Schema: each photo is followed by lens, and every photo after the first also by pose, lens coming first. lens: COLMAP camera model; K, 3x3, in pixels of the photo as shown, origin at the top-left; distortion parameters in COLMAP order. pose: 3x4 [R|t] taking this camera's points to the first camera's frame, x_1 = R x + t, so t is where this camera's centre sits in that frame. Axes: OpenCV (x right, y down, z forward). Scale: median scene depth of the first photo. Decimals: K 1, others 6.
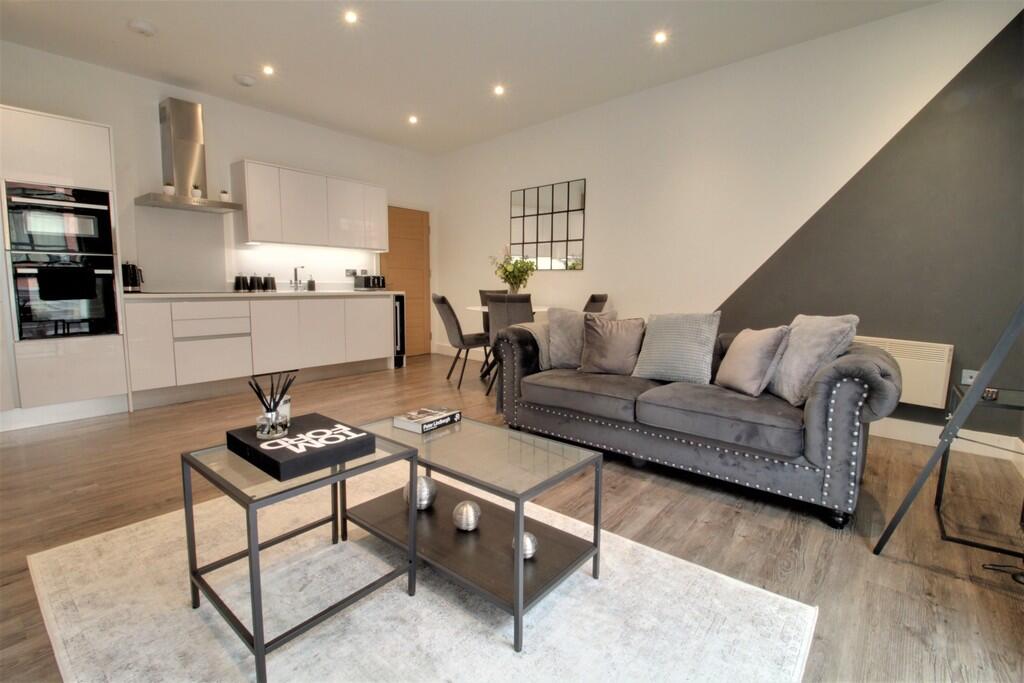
lens RADIAL K [[476.1, 0, 517.3], [0, 476.1, 338.4], [0, 0, 1]] dist [-0.005247, -0.010985]
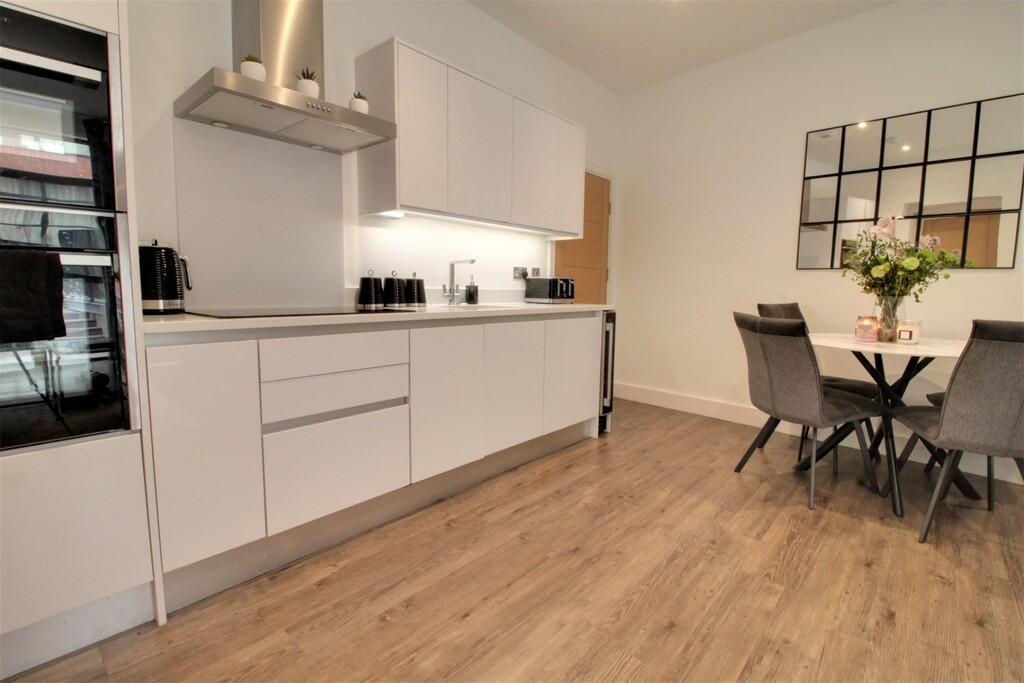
lens RADIAL K [[476.1, 0, 513.2], [0, 476.1, 338.2], [0, 0, 1]] dist [-0.005247, -0.010985]
pose [[0.999334, 0.006673, -0.035878, -0.592846], [-0.007041, 0.999924, -0.010159, -0.088268], [0.035807, 0.010405, 0.999305, 0.713311]]
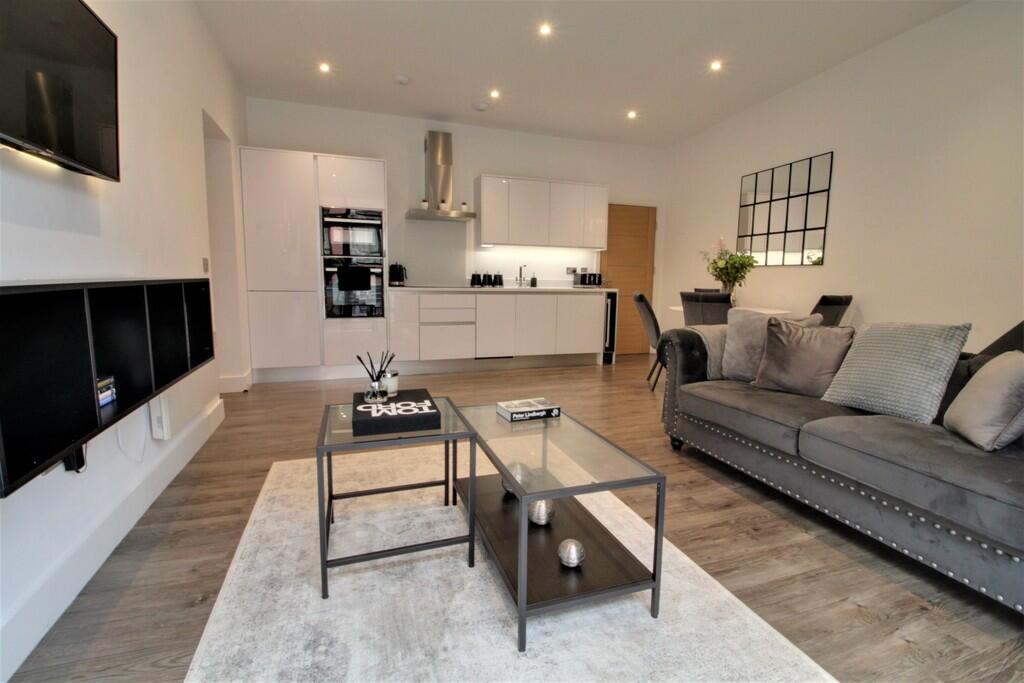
lens RADIAL K [[476.1, 0, 512.6], [0, 476.1, 339.9], [0, 0, 1]] dist [-0.005247, -0.010985]
pose [[0.847252, 0.069971, -0.526562, 0.190561], [-0.066532, 0.997459, 0.025493, -0.004230], [0.527008, 0.013434, 0.849754, 0.059224]]
